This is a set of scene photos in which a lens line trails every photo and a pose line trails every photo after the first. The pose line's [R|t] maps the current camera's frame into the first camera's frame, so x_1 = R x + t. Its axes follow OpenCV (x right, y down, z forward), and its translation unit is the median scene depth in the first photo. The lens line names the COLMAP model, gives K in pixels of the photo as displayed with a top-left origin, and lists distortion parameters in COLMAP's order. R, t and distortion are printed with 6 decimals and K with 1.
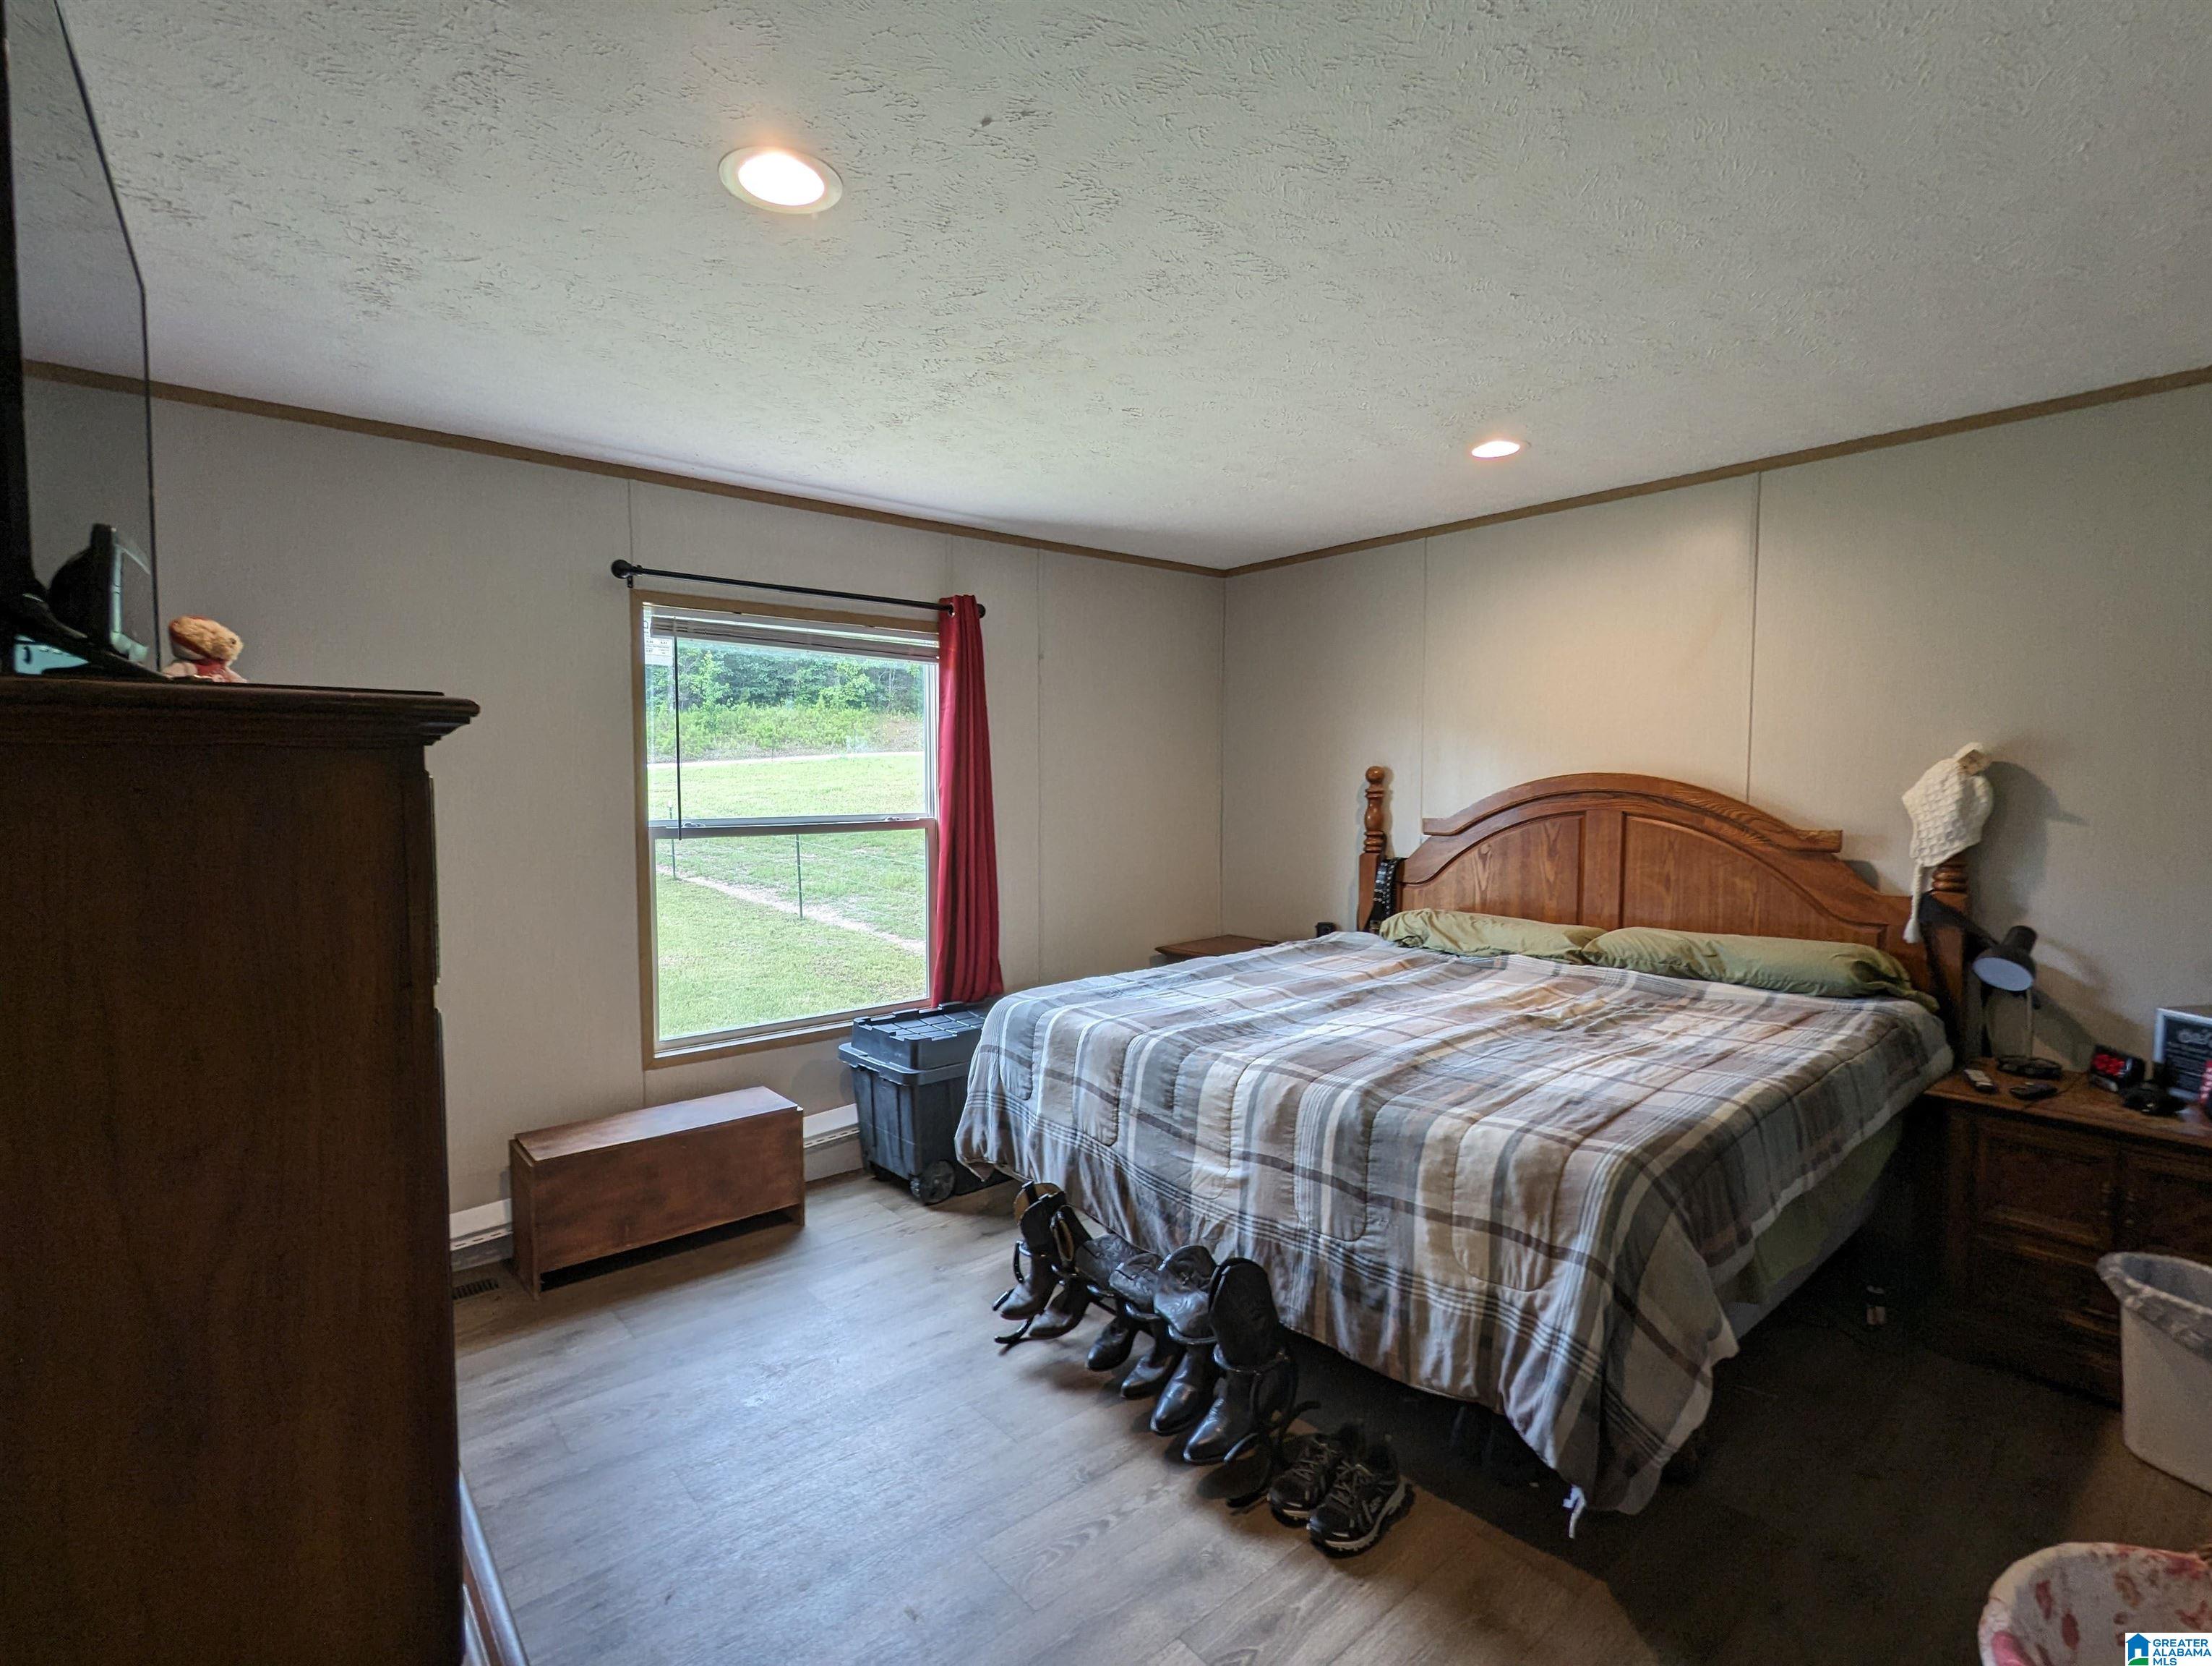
lens RADIAL K [[1064.4, 0, 1116.0], [0, 1064.4, 845.6], [0, 0, 1]] dist [0.006867, -0.000327]
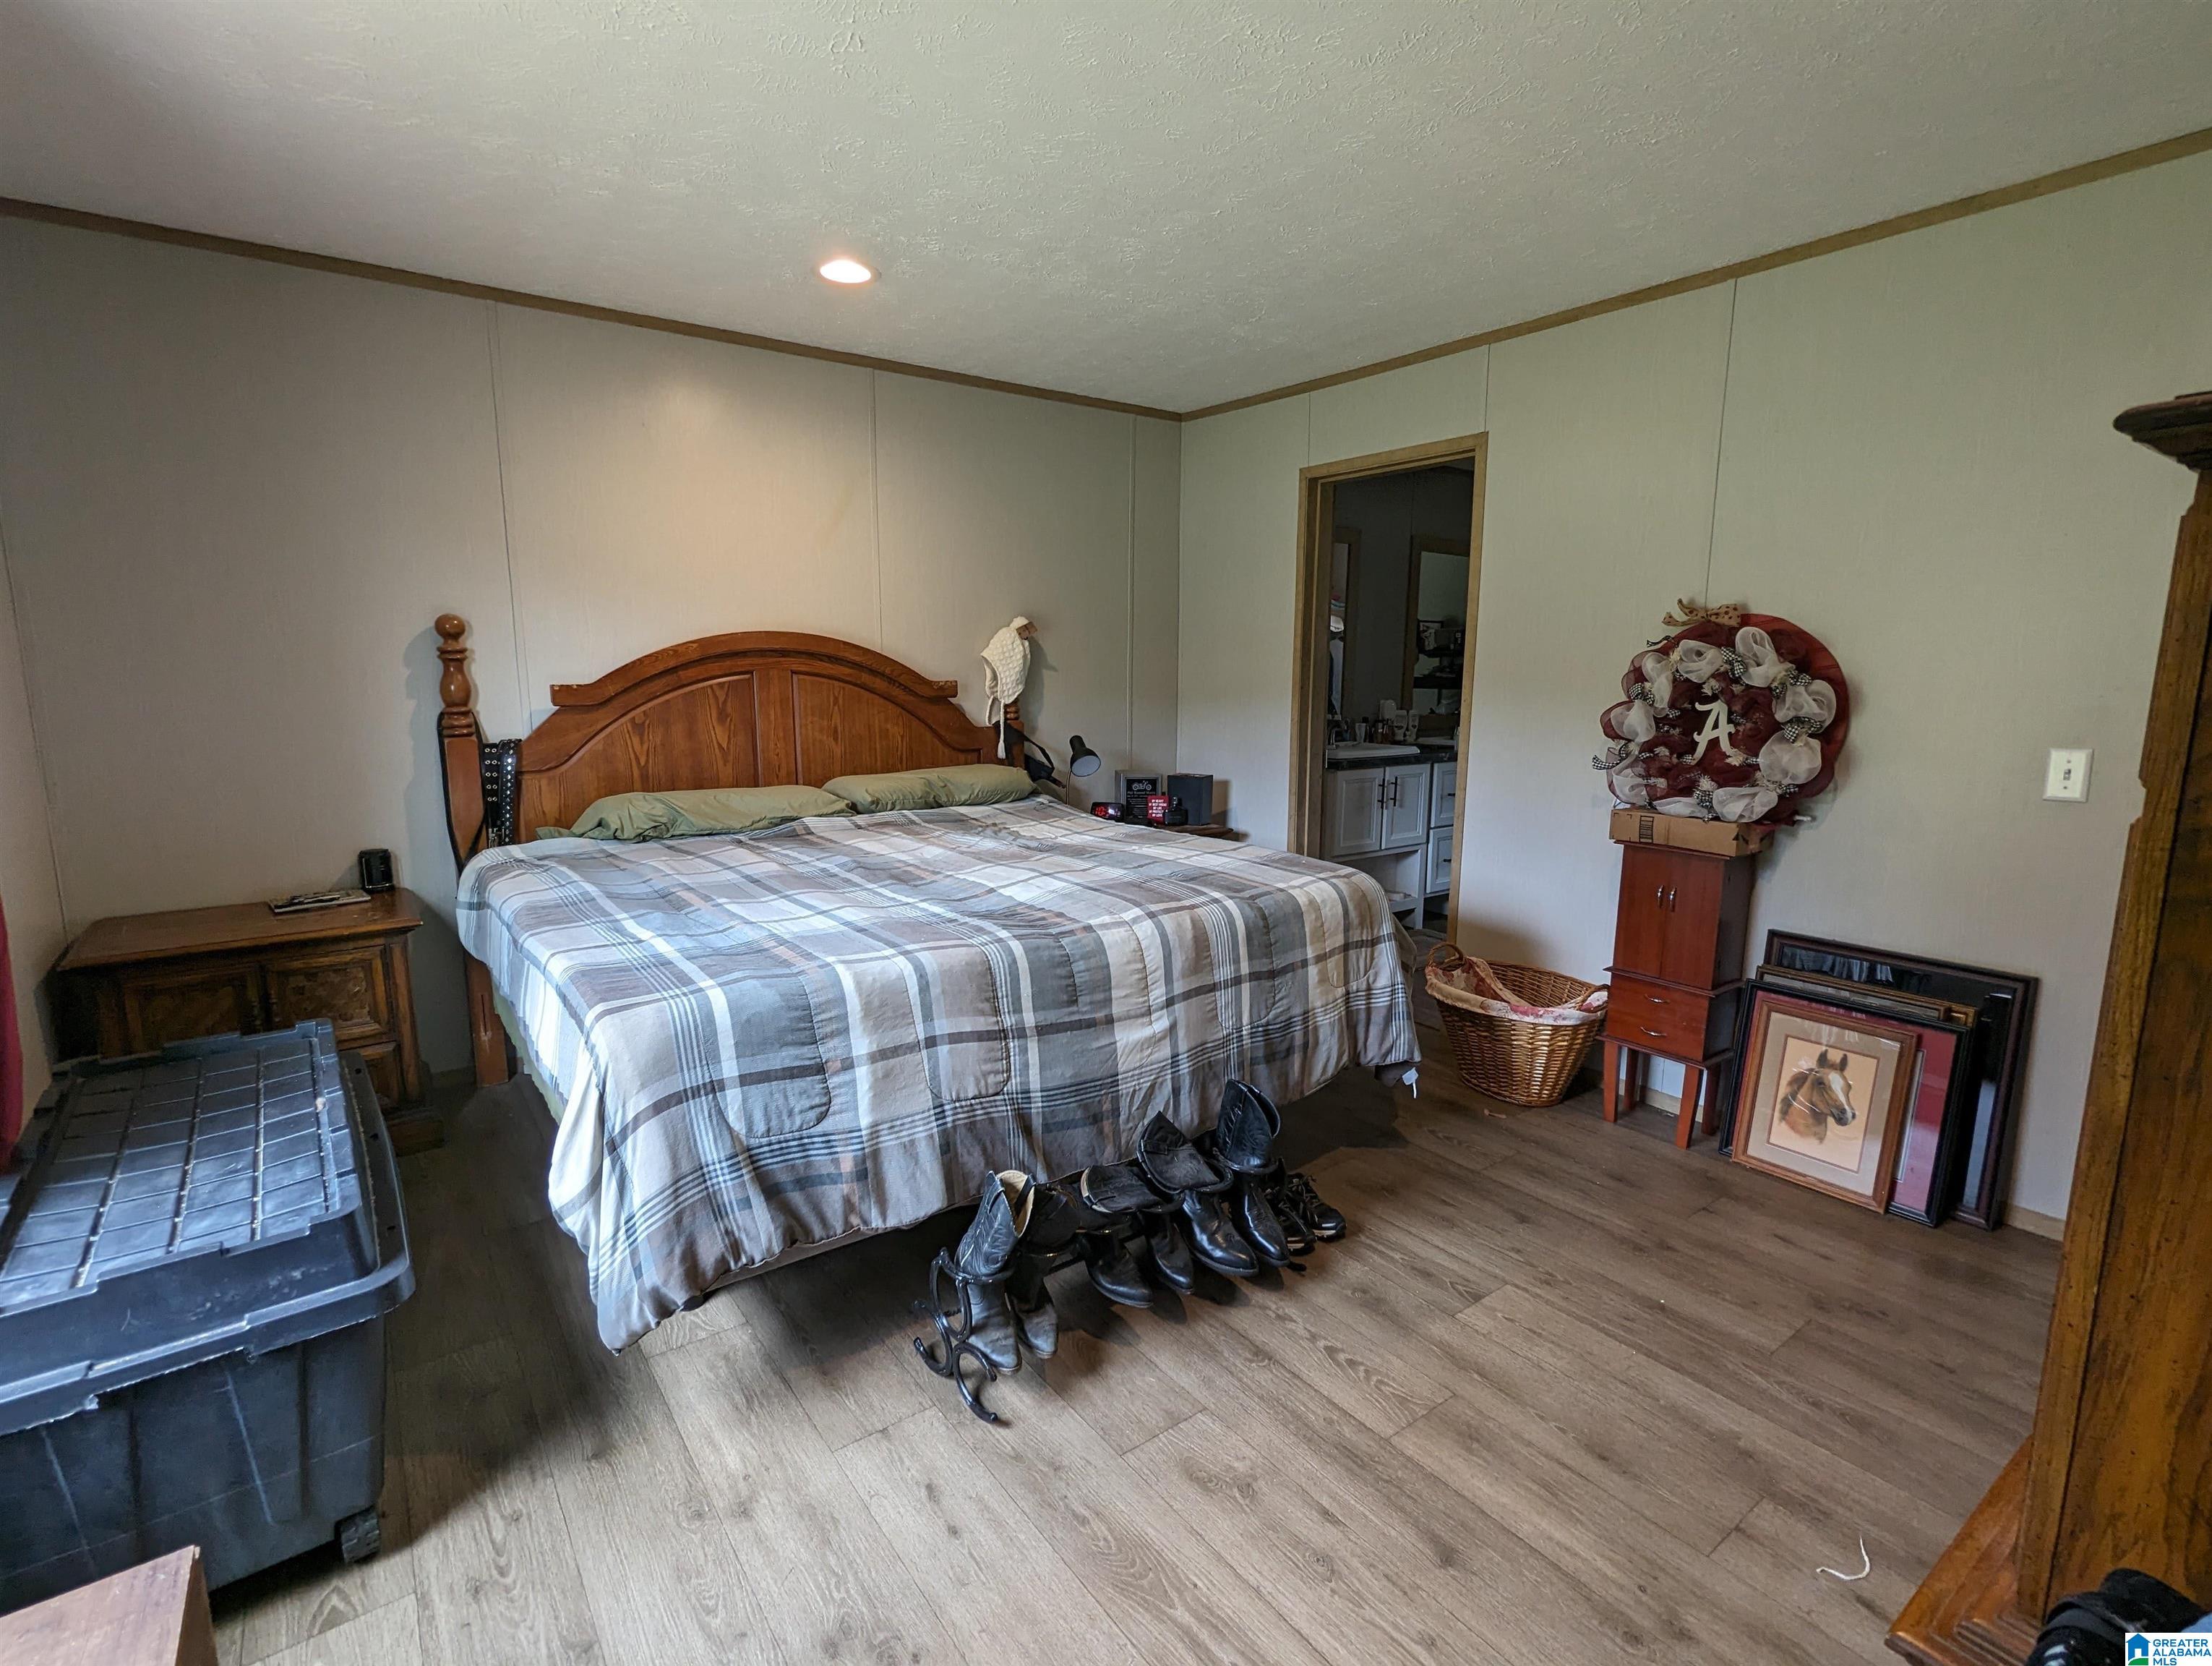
lens RADIAL K [[1064.4, 0, 1115.4], [0, 1064.4, 832.7], [0, 0, 1]] dist [0.006867, -0.000327]
pose [[0.059613, -0.153986, 0.986273, -0.778001], [0.061469, 0.986722, 0.150340, -0.017893], [-0.996327, 0.051663, 0.068286, 0.898185]]
